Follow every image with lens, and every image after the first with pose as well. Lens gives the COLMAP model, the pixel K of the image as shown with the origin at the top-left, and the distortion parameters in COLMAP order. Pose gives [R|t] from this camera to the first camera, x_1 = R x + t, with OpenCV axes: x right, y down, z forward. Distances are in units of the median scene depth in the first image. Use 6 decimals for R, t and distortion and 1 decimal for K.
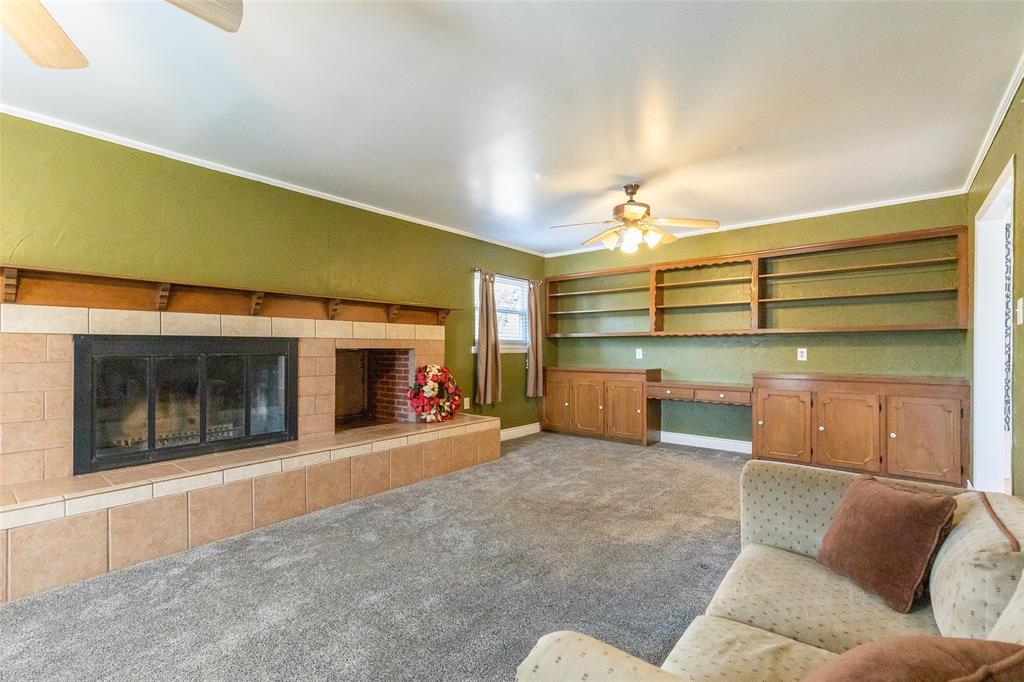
lens RADIAL K [[461.4, 0, 510.1], [0, 461.4, 345.5], [0, 0, 1]] dist [0.012949, -0.002682]
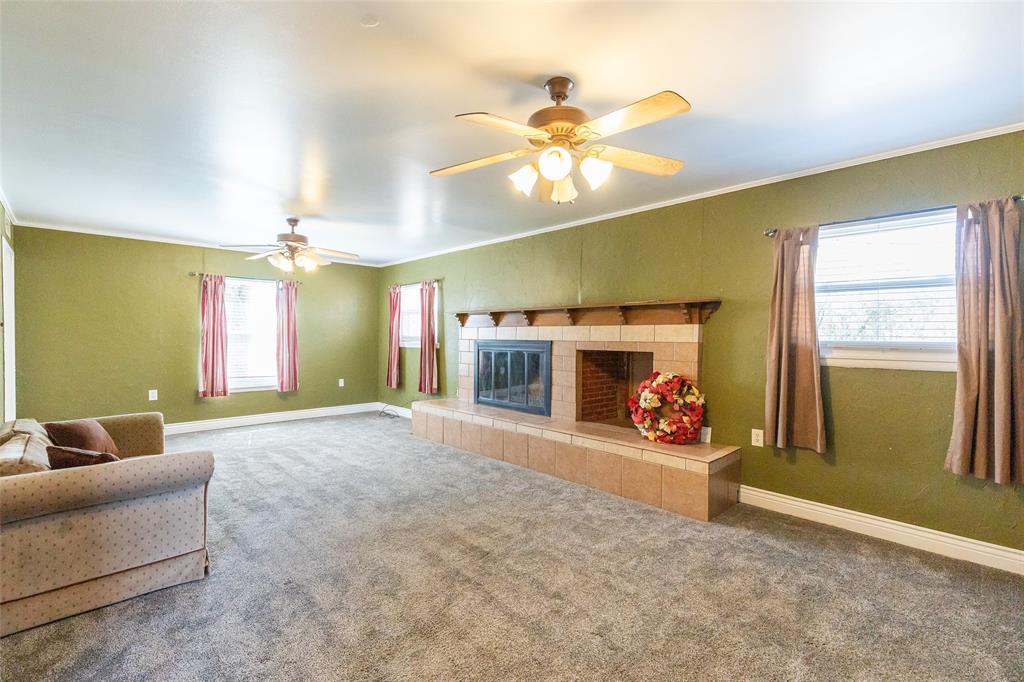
lens RADIAL K [[461.4, 0, 507.8], [0, 461.4, 339.2], [0, 0, 1]] dist [0.012949, -0.002682]
pose [[-0.132832, -0.002049, -0.991136, 0.777142], [-0.008808, 0.999961, -0.000887, -0.016397], [0.991099, 0.008612, -0.132844, 0.927650]]
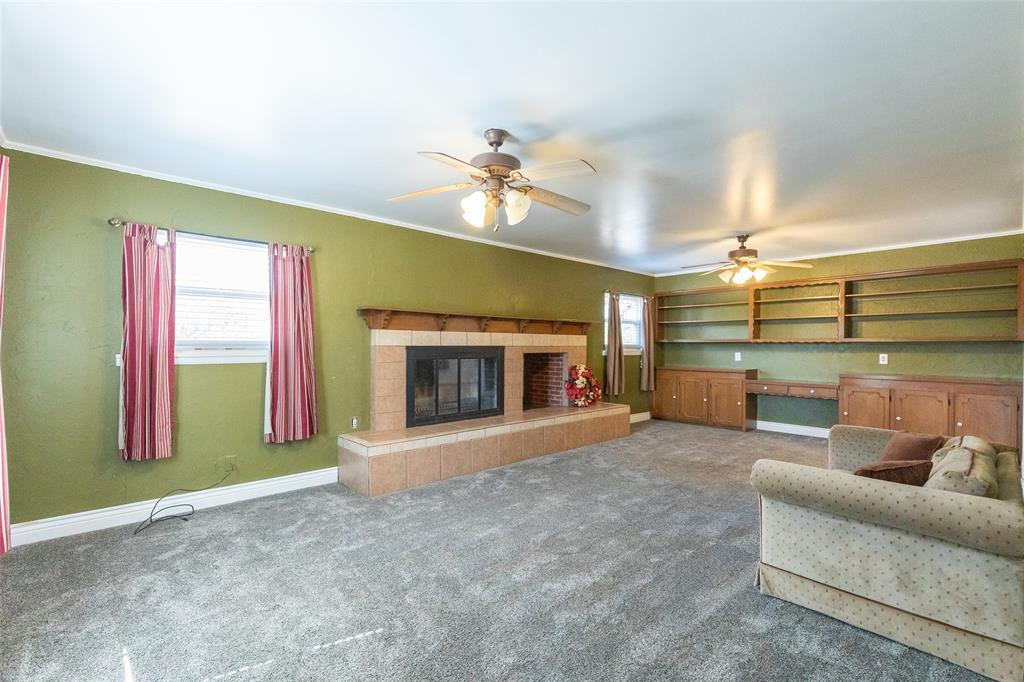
lens RADIAL K [[461.4, 0, 510.3], [0, 461.4, 345.0], [0, 0, 1]] dist [0.012949, -0.002682]
pose [[0.990373, 0.004352, -0.138358, -0.206511], [-0.003589, 0.999977, 0.005767, -0.025067], [0.138380, -0.005215, 0.990365, -0.410708]]
